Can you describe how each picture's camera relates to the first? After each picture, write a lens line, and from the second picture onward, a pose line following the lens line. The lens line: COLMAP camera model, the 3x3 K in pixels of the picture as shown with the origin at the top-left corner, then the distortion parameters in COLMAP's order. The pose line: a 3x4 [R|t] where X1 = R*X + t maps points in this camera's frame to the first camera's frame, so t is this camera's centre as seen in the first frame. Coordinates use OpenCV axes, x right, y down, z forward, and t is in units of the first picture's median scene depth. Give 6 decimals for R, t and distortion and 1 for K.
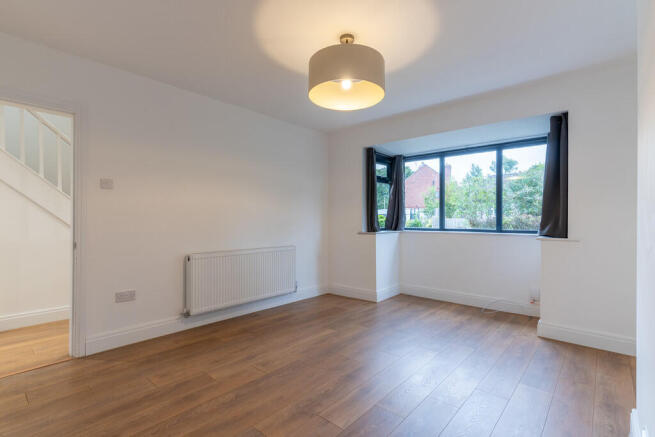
lens RADIAL K [[315.0, 0, 327.5], [0, 315.0, 218.5], [0, 0, 1]] dist [0.009792, 0.000399]
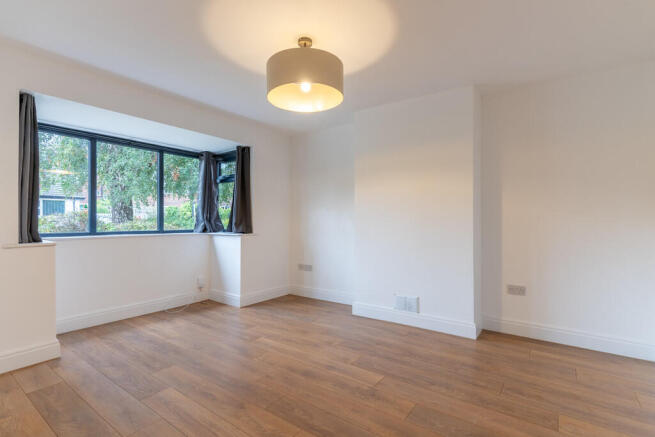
lens RADIAL K [[315.0, 0, 327.5], [0, 315.0, 218.5], [0, 0, 1]] dist [0.009792, 0.000399]
pose [[-0.086247, 0.001785, 0.996272, -0.720263], [-0.003316, 0.999992, -0.002079, -0.004014], [-0.996268, -0.003483, -0.086241, 0.769013]]
